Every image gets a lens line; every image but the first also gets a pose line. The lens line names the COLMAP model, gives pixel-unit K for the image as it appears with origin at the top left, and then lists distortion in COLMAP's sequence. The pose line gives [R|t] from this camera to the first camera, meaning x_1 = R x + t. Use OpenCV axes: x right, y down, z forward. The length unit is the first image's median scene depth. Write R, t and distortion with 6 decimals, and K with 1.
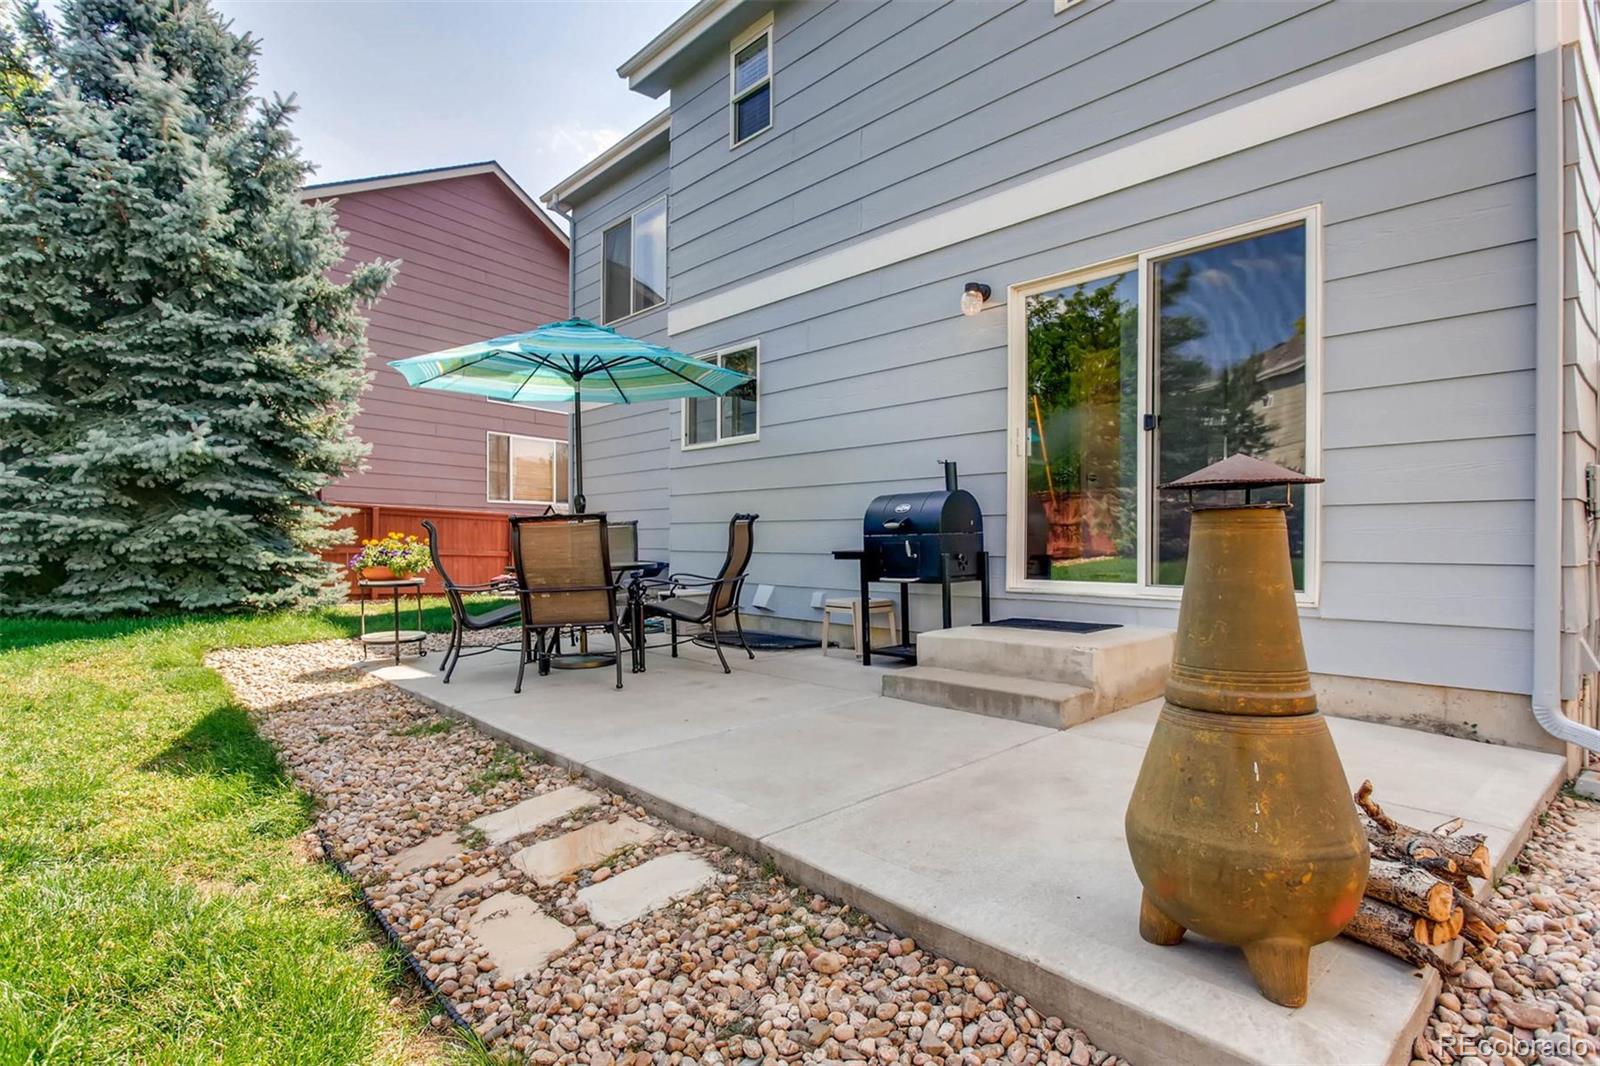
lens RADIAL K [[802.3, 0, 800.0], [0, 802.3, 533.0], [0, 0, 1]] dist [-0.019843, -0.000275]
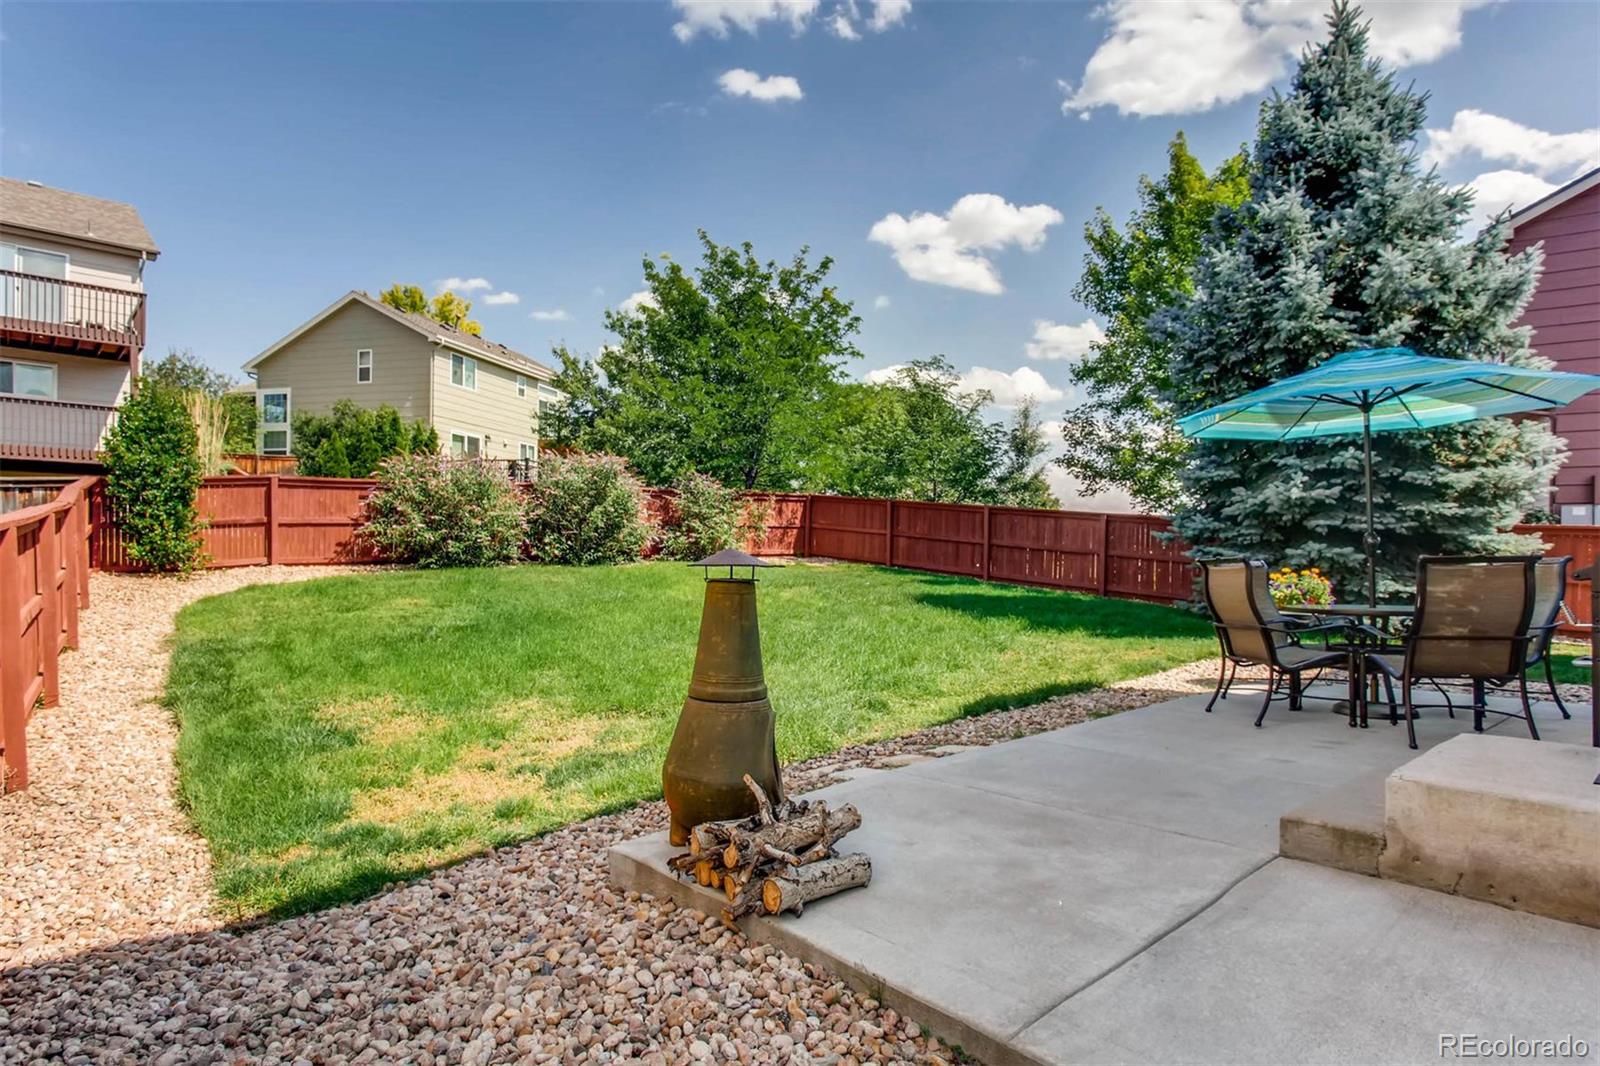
lens RADIAL K [[802.3, 0, 800.0], [0, 802.3, 533.0], [0, 0, 1]] dist [-0.019843, -0.000275]
pose [[0.016039, -0.025905, -0.999536, 0.443069], [0.007904, 0.999636, -0.025781, -0.020914], [0.999840, -0.007486, 0.016238, 0.210110]]
